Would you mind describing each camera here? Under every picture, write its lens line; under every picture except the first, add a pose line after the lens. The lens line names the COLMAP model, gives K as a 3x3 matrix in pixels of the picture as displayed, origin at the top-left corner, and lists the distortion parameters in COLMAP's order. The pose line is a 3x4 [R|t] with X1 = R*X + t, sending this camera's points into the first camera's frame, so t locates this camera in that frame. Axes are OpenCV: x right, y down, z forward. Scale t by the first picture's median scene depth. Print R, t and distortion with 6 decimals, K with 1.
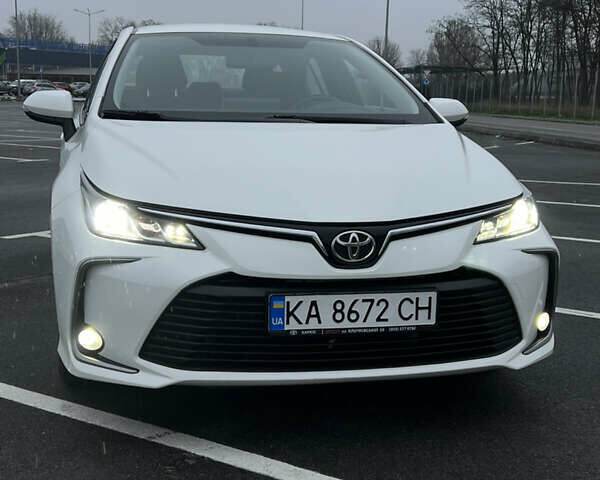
lens RADIAL K [[951.4, 0, 303.5], [0, 951.4, 237.9], [0, 0, 1]] dist [0.076789, 0.000000]
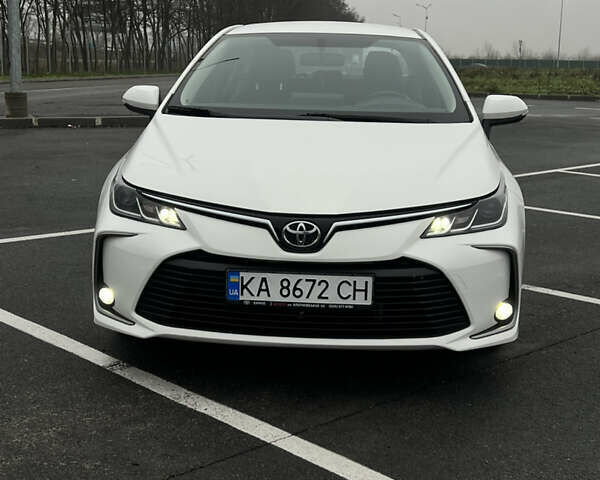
lens RADIAL K [[951.4, 0, 294.2], [0, 951.4, 245.8], [0, 0, 1]] dist [0.076789, 0.000000]
pose [[0.959148, 0.060831, -0.276288, 0.365446], [-0.048888, 0.997556, 0.049915, -0.034799], [0.278649, -0.034369, 0.959778, -0.138847]]
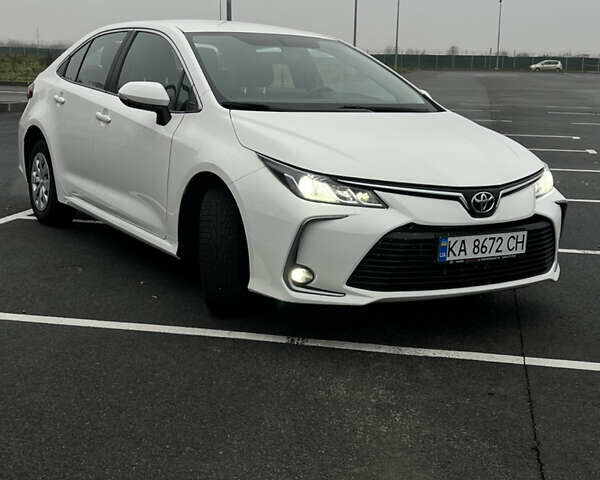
lens RADIAL K [[951.4, 0, 299.9], [0, 951.4, 235.3], [0, 0, 1]] dist [0.076789, 0.000000]
pose [[0.946241, -0.039696, 0.321017, -0.683883], [0.026129, 0.998578, 0.046463, -0.016290], [-0.322405, -0.035577, 0.945933, -0.312568]]
